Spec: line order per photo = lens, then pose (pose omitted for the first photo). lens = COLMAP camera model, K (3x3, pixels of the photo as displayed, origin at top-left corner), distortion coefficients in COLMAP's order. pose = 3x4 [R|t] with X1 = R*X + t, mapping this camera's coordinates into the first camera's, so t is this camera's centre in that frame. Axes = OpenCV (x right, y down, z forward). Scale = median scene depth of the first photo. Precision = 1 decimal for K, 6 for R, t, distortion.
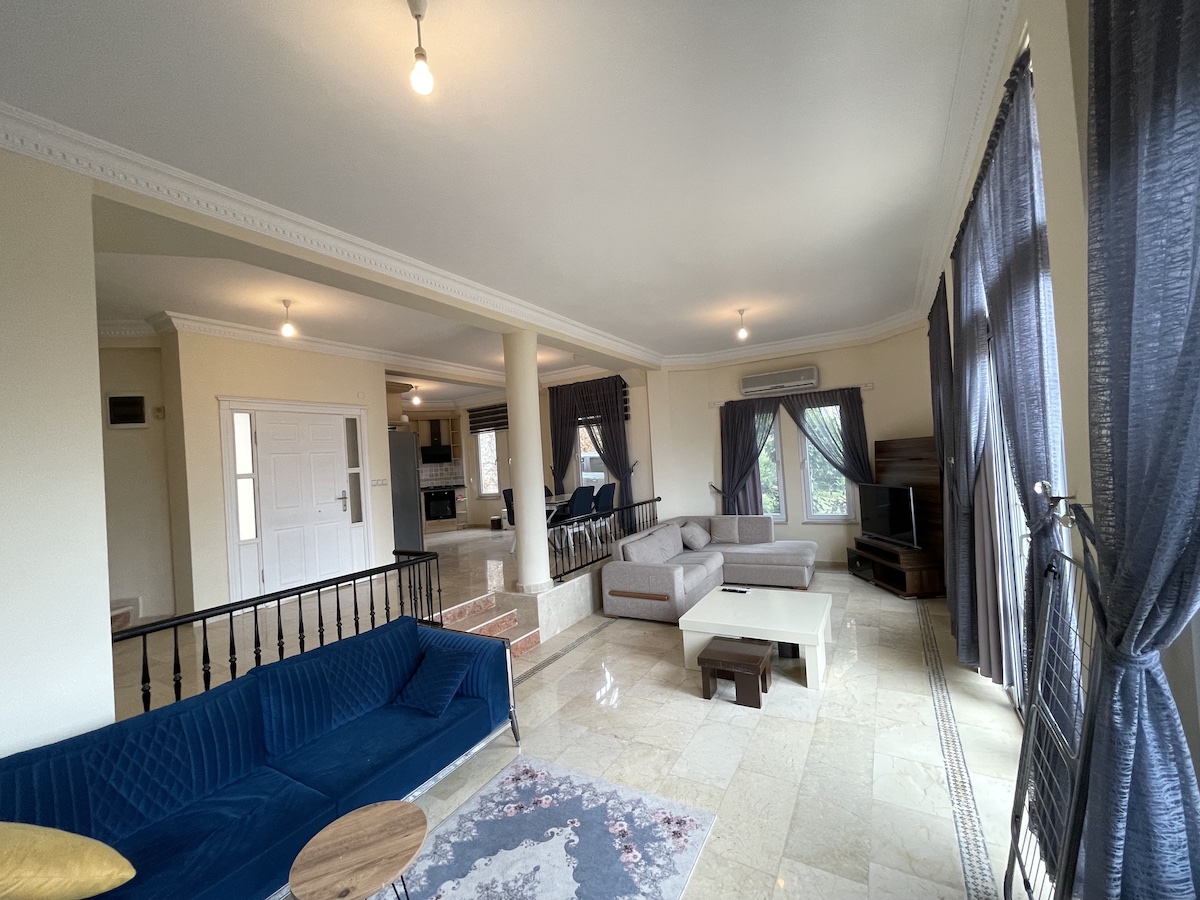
lens RADIAL K [[483.0, 0, 606.3], [0, 483.0, 452.2], [0, 0, 1]] dist [-0.000781, -0.000373]
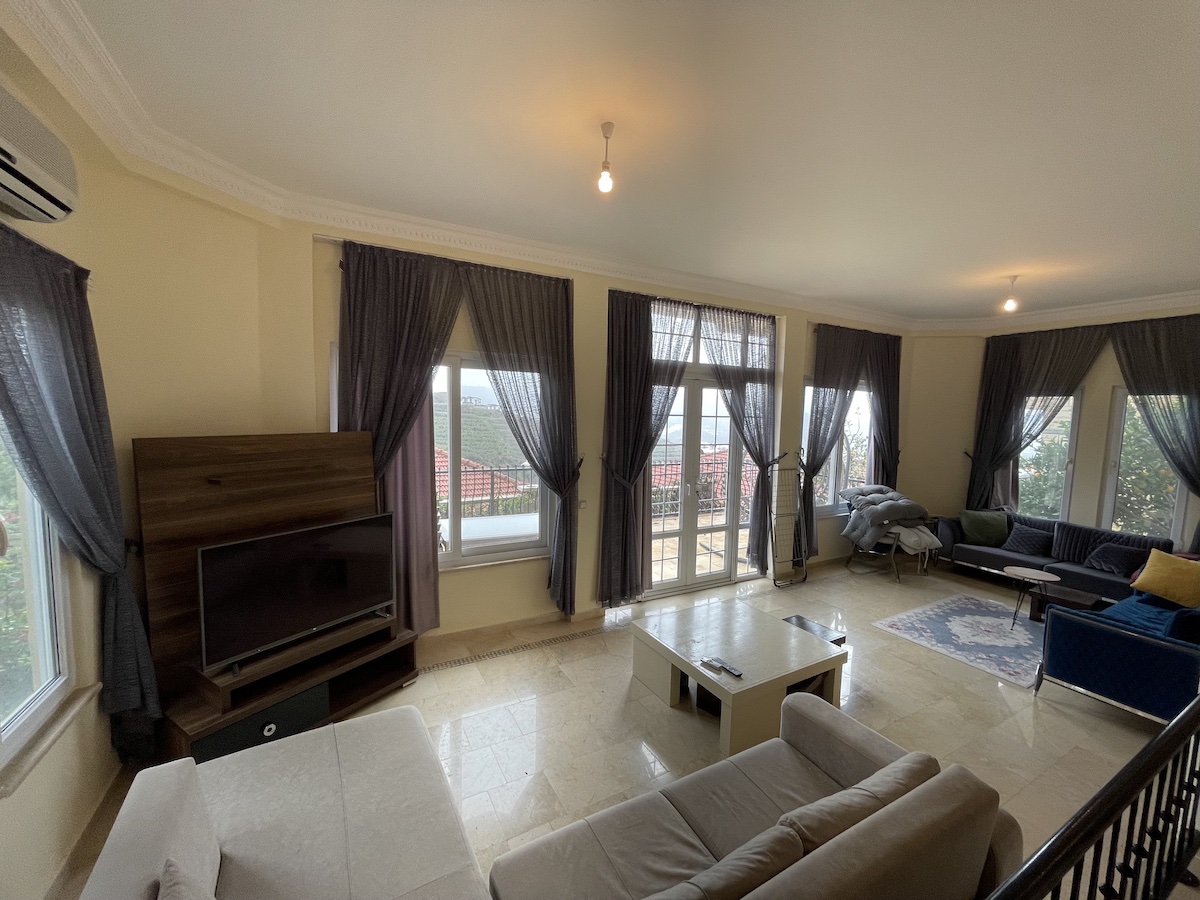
lens RADIAL K [[483.0, 0, 606.3], [0, 483.0, 452.2], [0, 0, 1]] dist [-0.000781, -0.000373]
pose [[-0.861488, -0.000808, 0.507778, 0.053837], [0.021799, 0.999018, 0.038574, -0.018974], [-0.507310, 0.044300, -0.860624, 1.147876]]
